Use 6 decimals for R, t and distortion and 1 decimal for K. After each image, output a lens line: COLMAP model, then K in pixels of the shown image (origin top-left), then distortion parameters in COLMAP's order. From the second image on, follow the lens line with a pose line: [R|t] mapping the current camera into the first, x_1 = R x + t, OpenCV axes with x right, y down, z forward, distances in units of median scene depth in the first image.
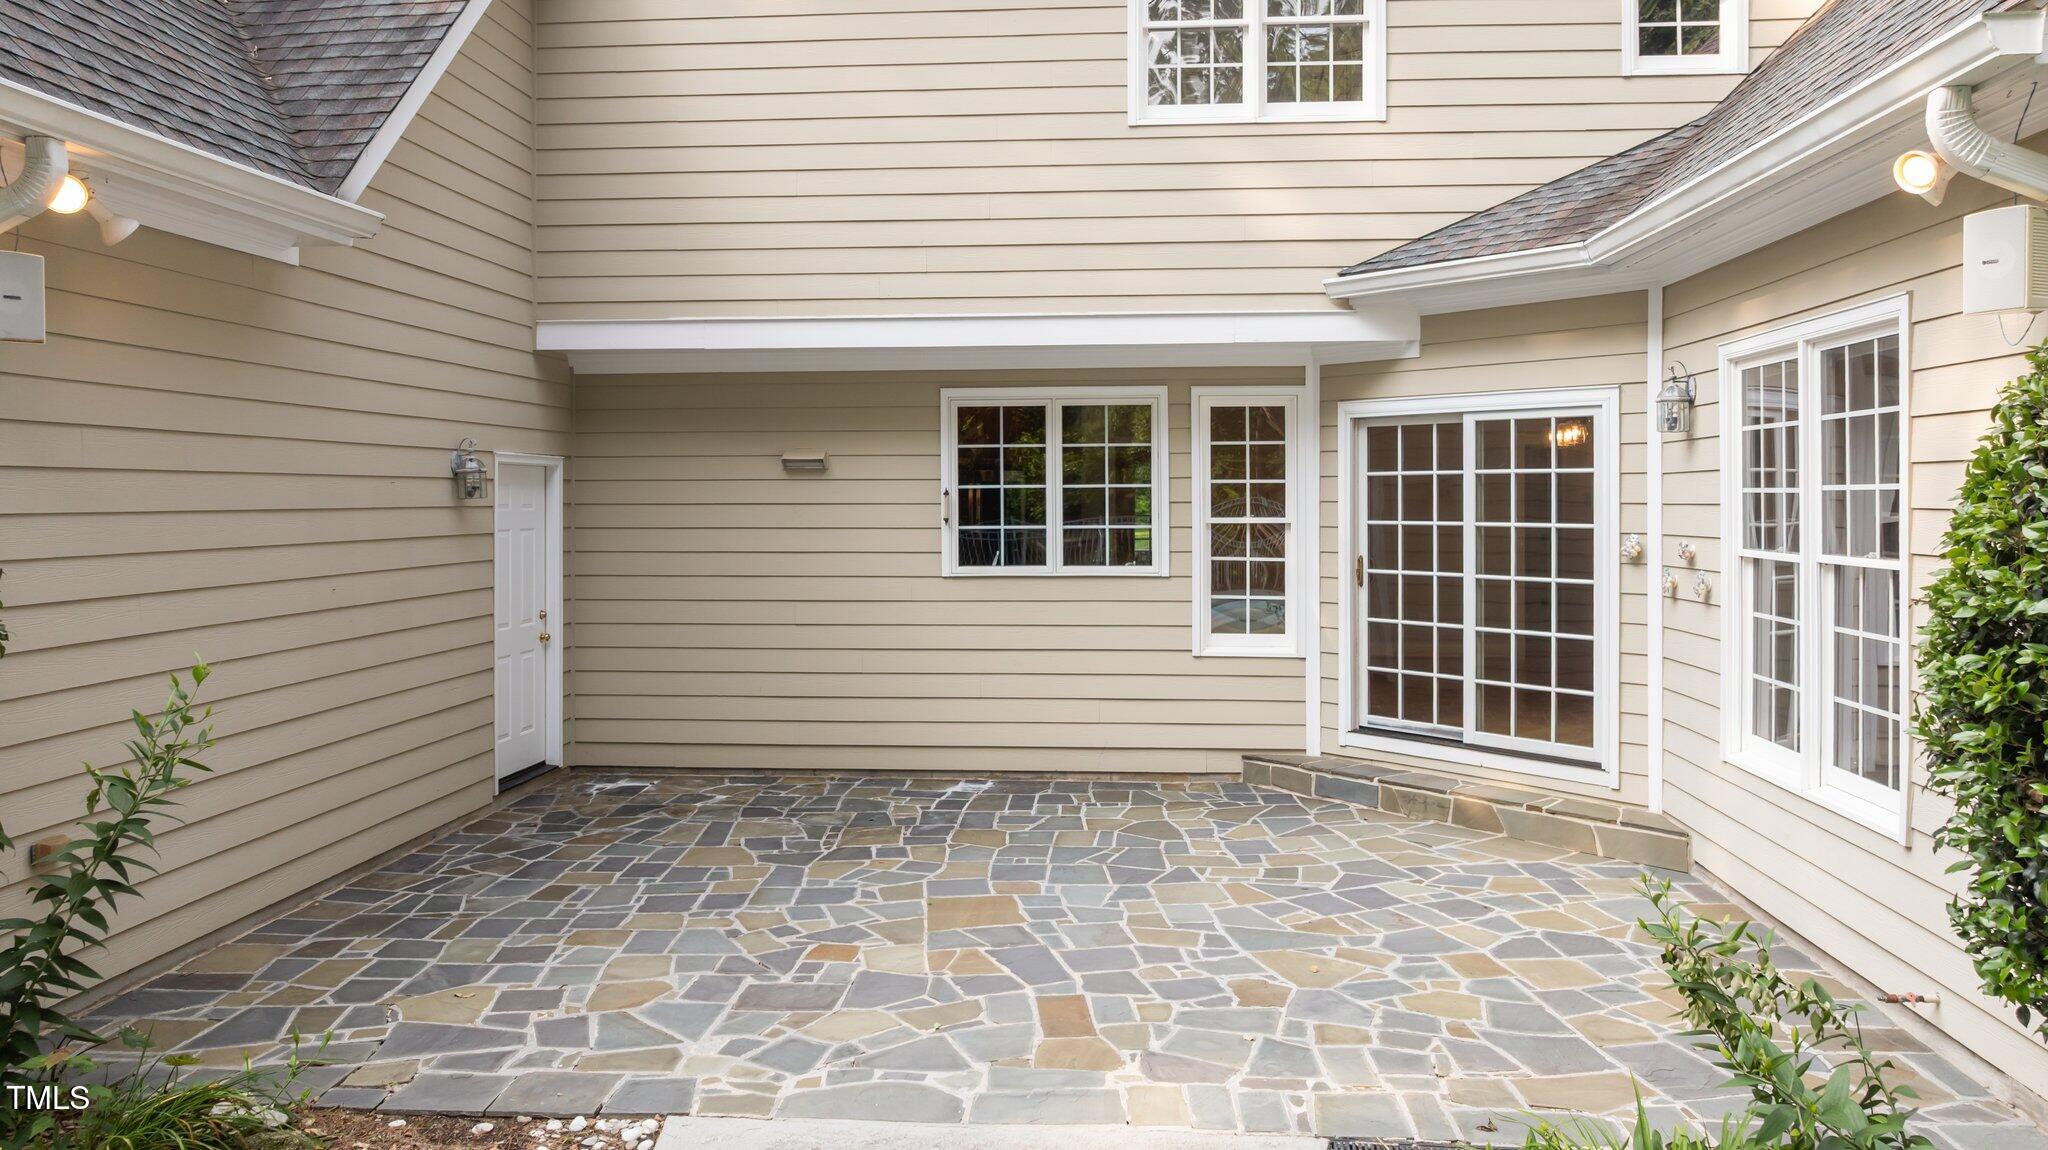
lens RADIAL K [[1472.7, 0, 1035.2], [0, 1472.7, 488.2], [0, 0, 1]] dist [-0.020348, 0.000192]
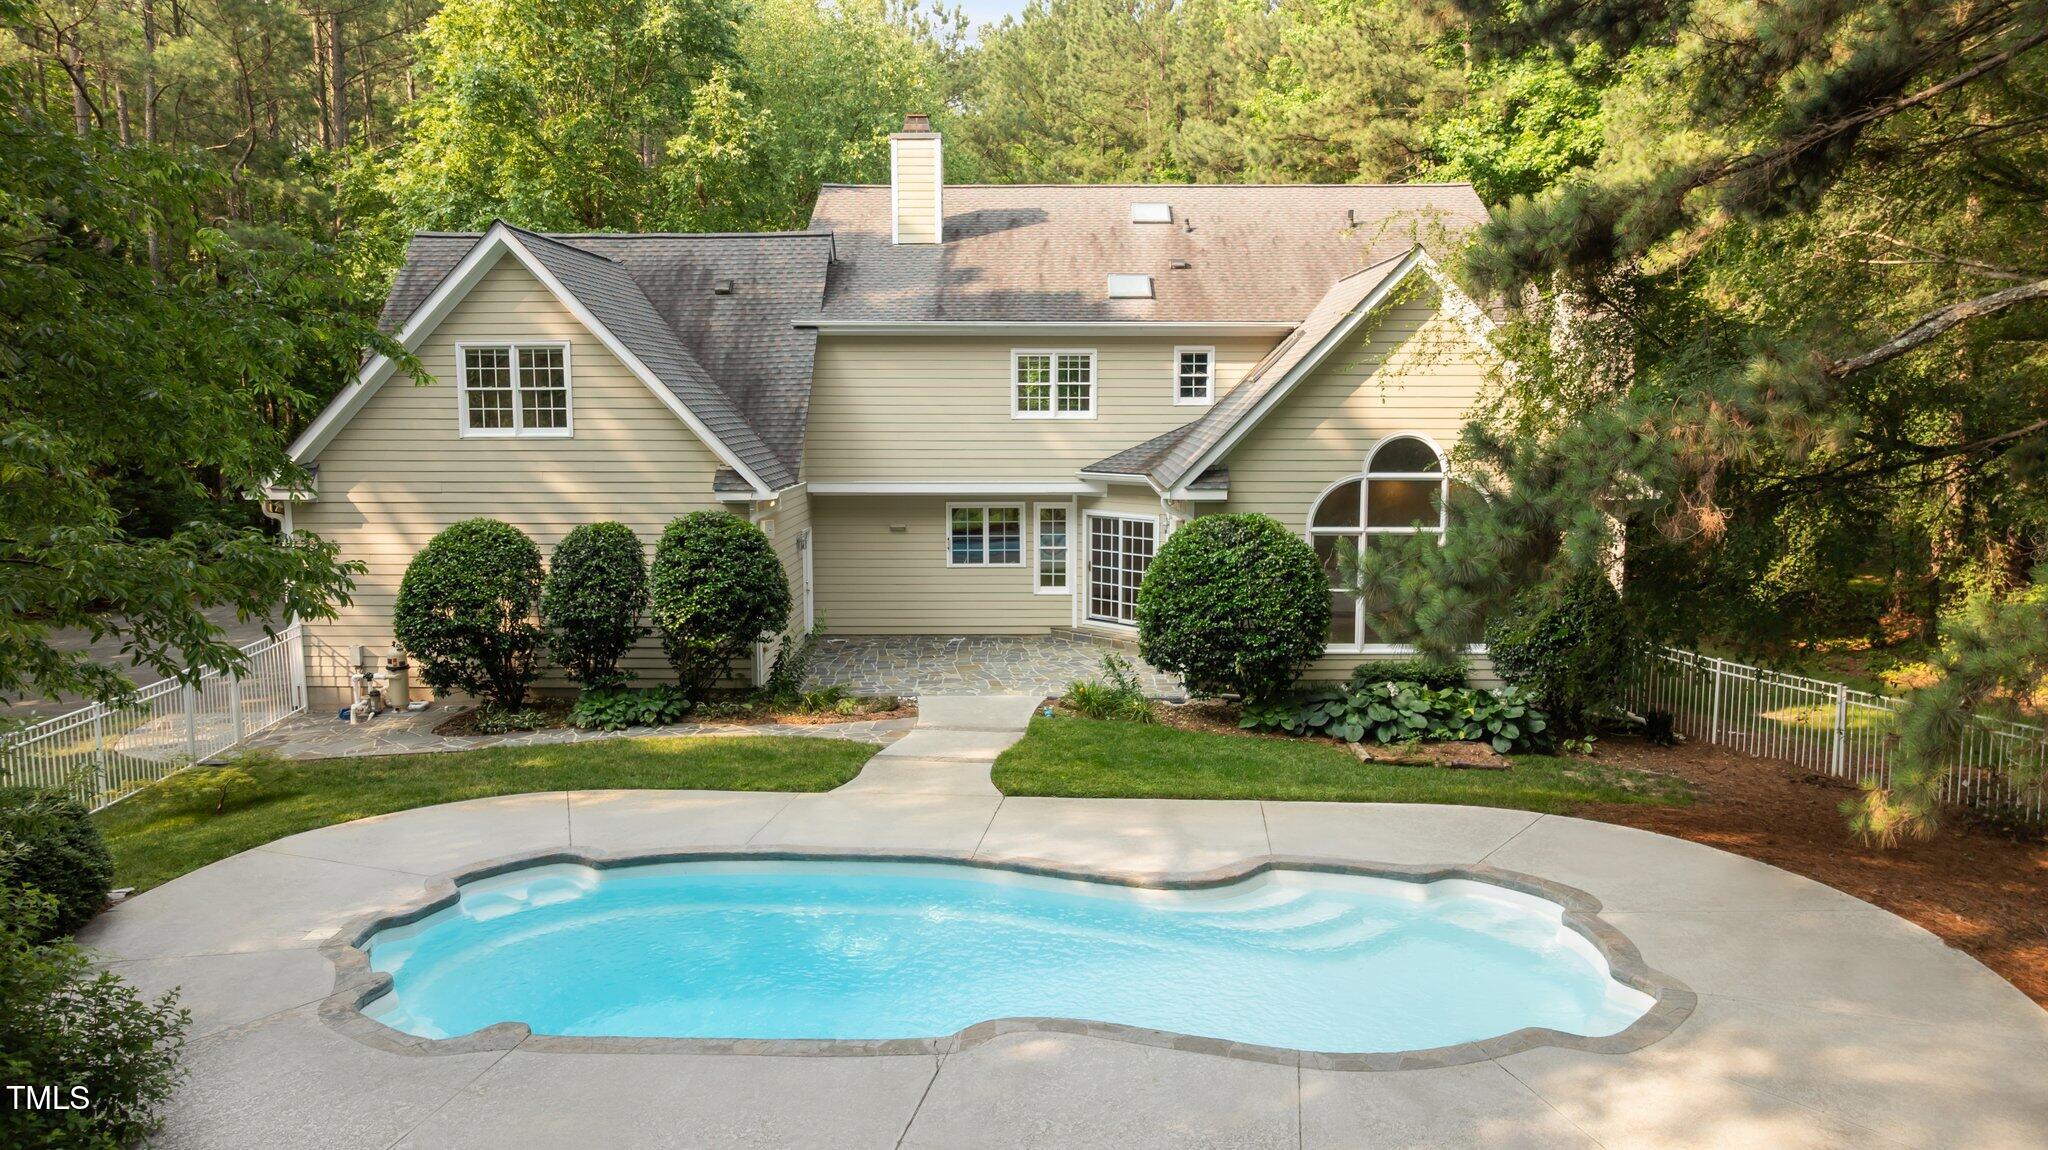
lens RADIAL K [[1435.8, 0, 1027.8], [0, 1435.8, 581.2], [0, 0, 1]] dist [-0.015665, 0.008202]
pose [[0.998035, -0.009362, 0.061952, -0.084088], [0.001038, 0.991108, 0.133056, -0.299779], [-0.062647, -0.132731, 0.989170, -1.869988]]
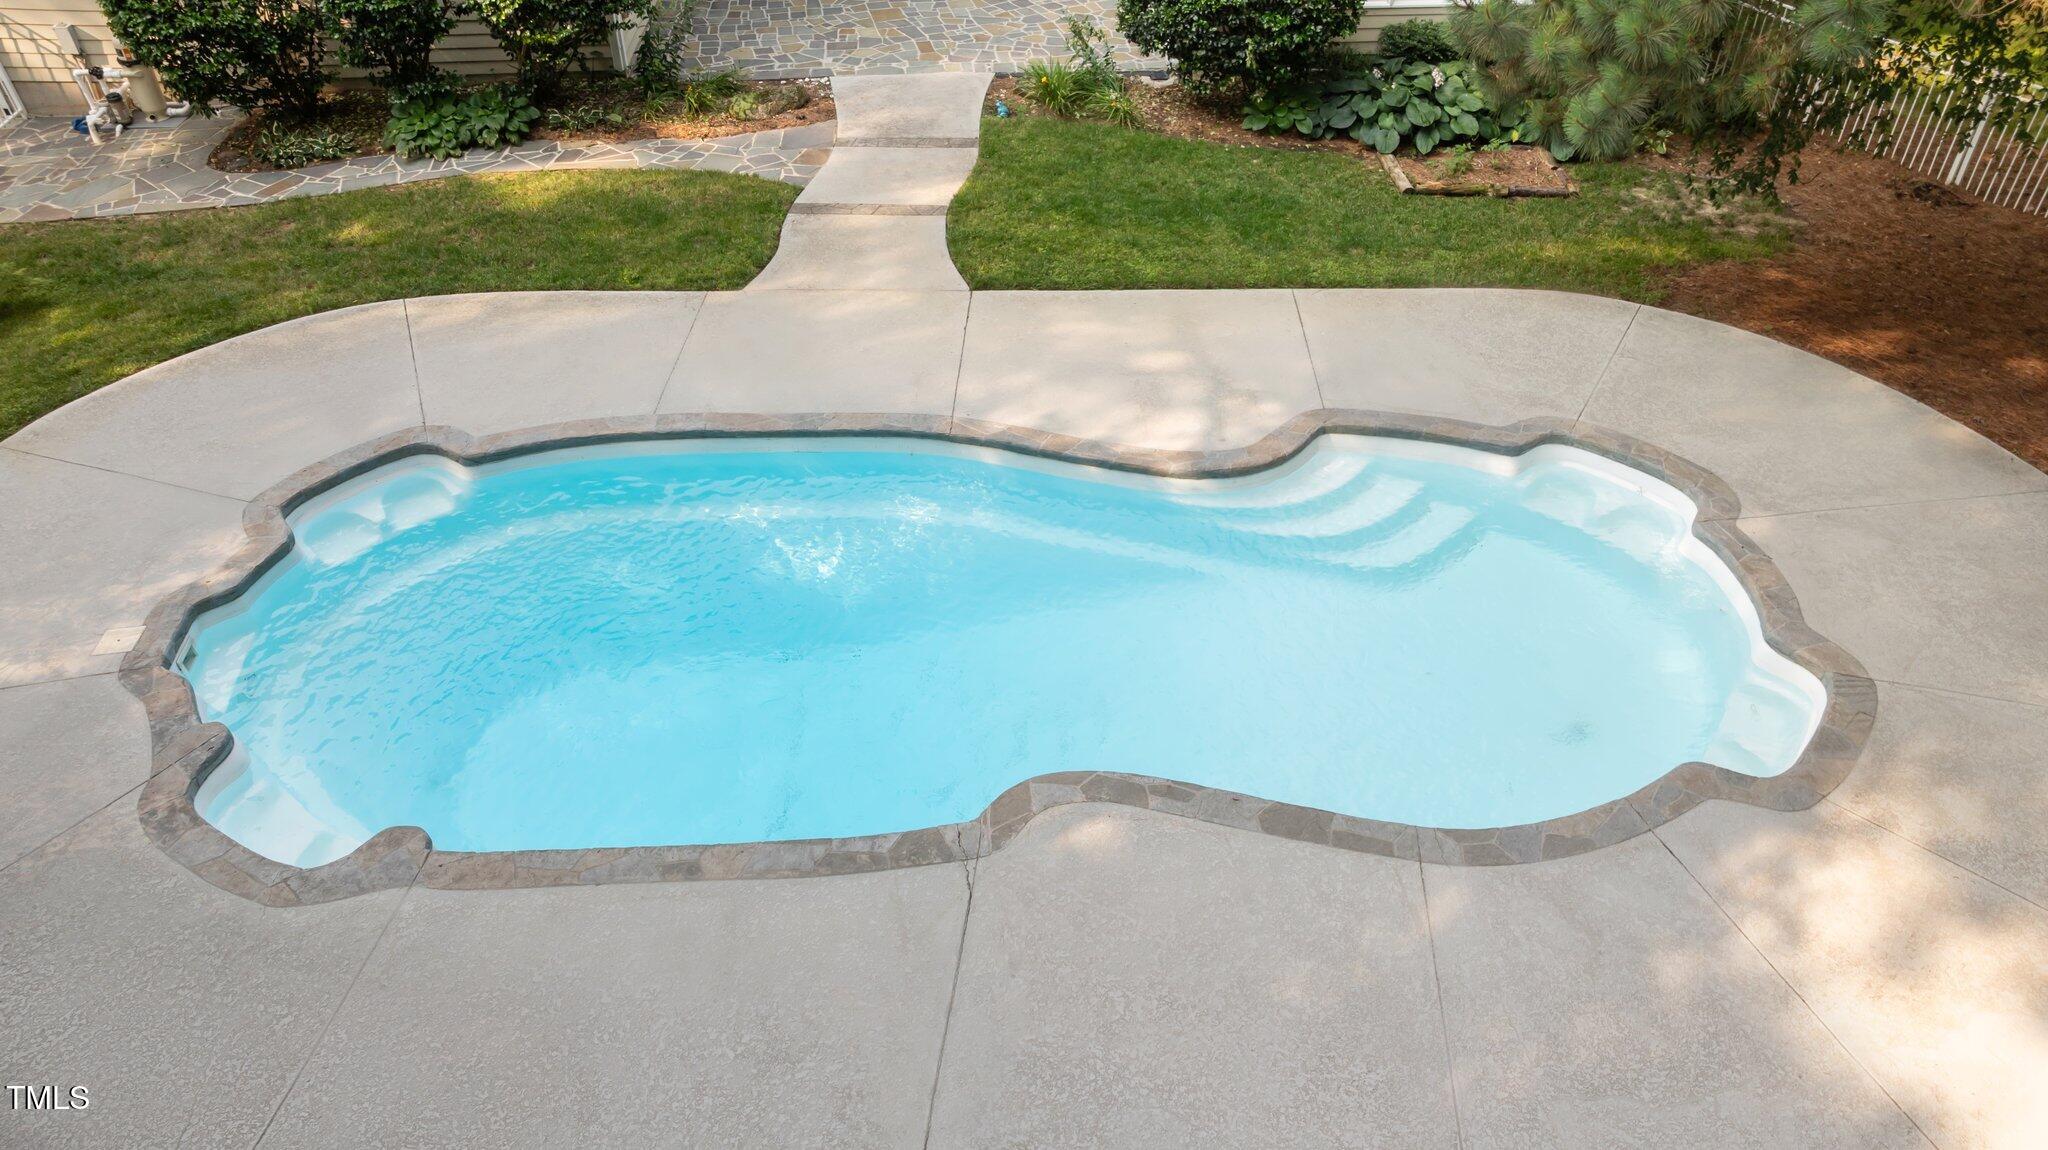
lens RADIAL K [[1435.8, 0, 1031.0], [0, 1435.8, 574.4], [0, 0, 1]] dist [-0.015665, 0.008202]
pose [[0.989721, -0.091351, 0.110034, -0.127575], [0.001723, 0.776965, 0.629541, -0.467208], [-0.143002, -0.622880, 0.769136, -1.405574]]
